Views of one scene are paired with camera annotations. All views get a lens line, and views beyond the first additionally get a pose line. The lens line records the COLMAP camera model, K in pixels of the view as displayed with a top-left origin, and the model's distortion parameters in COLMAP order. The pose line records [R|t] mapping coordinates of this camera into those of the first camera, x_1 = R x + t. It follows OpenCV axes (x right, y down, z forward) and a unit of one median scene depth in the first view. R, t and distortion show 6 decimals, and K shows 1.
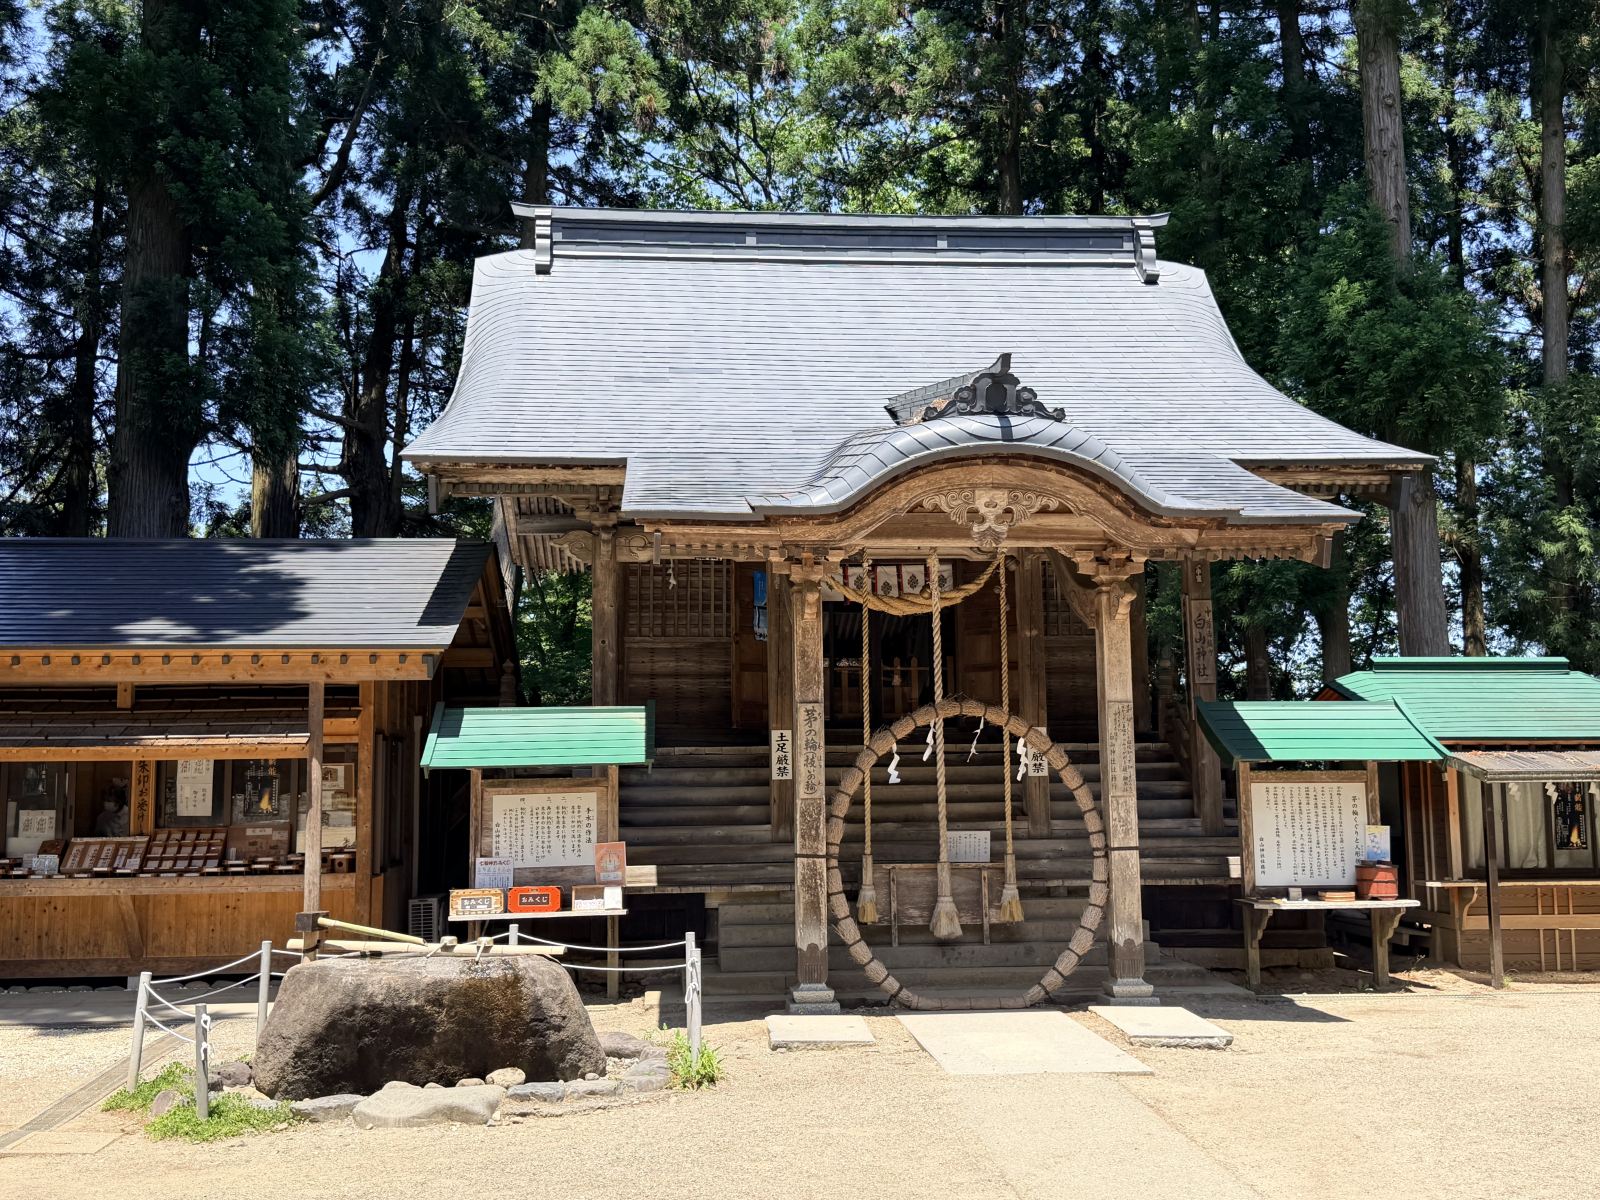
lens RADIAL K [[1613.2, 0, 807.6], [0, 1613.2, 603.5], [0, 0, 1]] dist [0.089862, 0.000000]
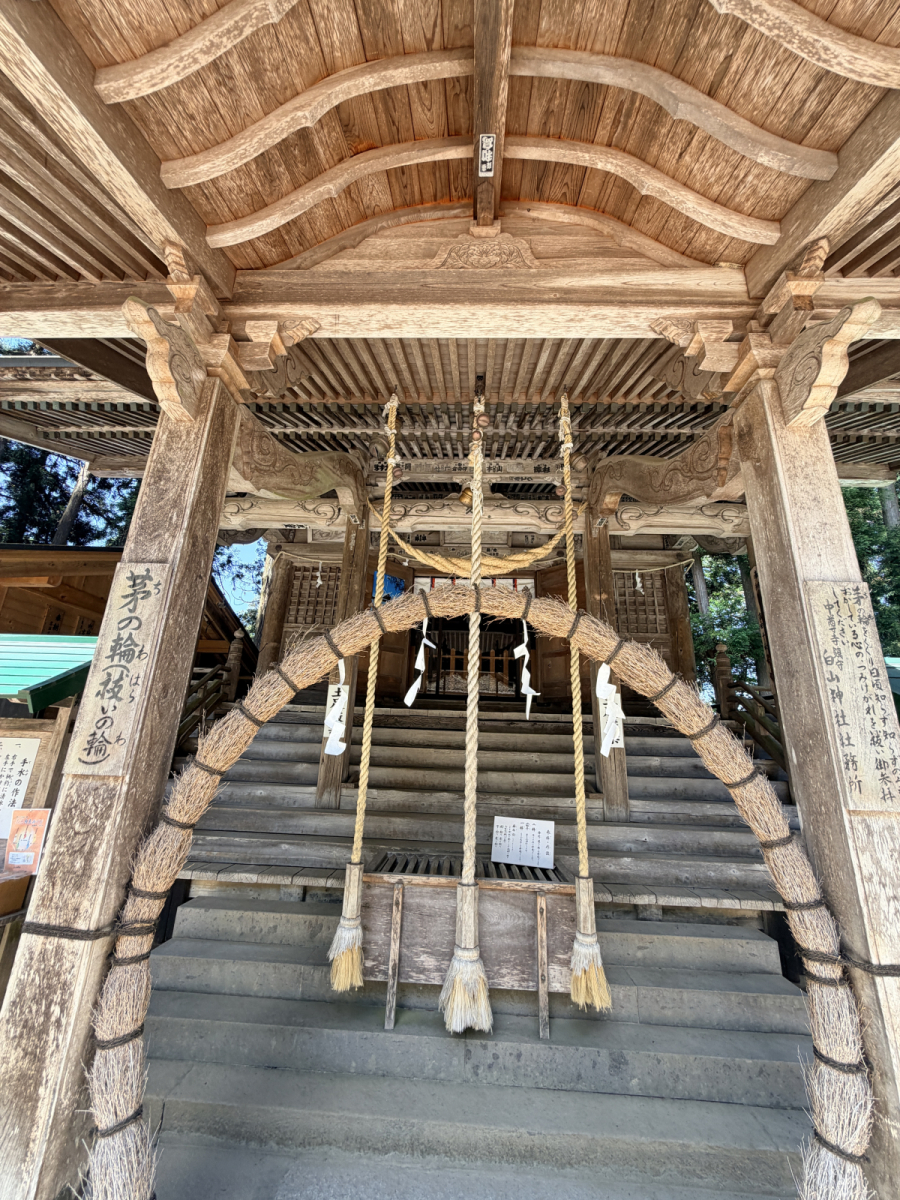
lens RADIAL K [[479.0, 0, 450.2], [0, 479.0, 596.2], [0, 0, 1]] dist [-0.007681, 0.000556]
pose [[0.990064, 0.008547, -0.140359, 0.099913], [-0.034836, 0.981945, -0.185934, 0.085486], [0.136235, 0.188976, 0.972485, 0.796038]]
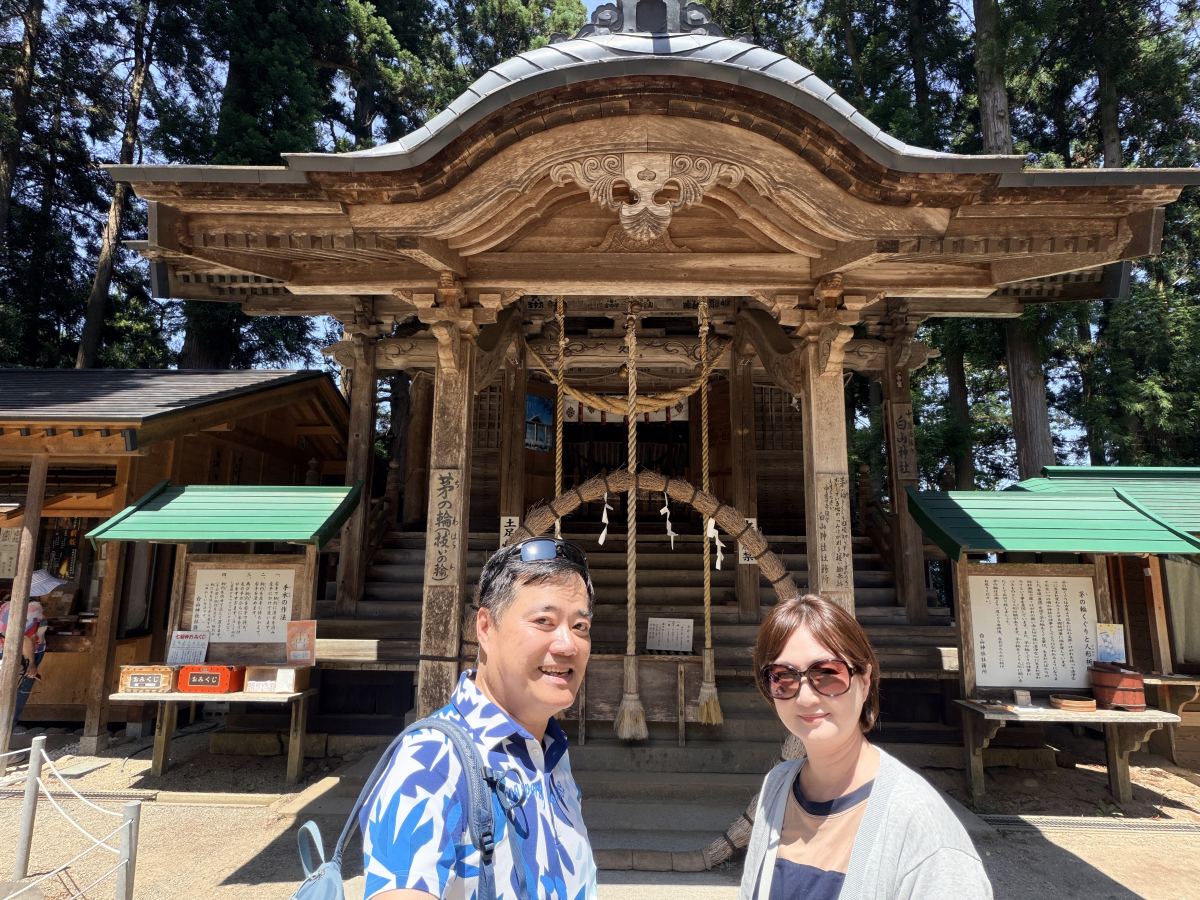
lens RADIAL K [[691.2, 0, 598.7], [0, 691.2, 449.8], [0, 0, 1]] dist [-0.018097, 0.019787]
pose [[0.993214, 0.004891, -0.116198, 0.108668], [-0.010928, 0.998620, -0.051374, 0.062726], [0.115787, 0.052295, 0.991896, 0.596929]]
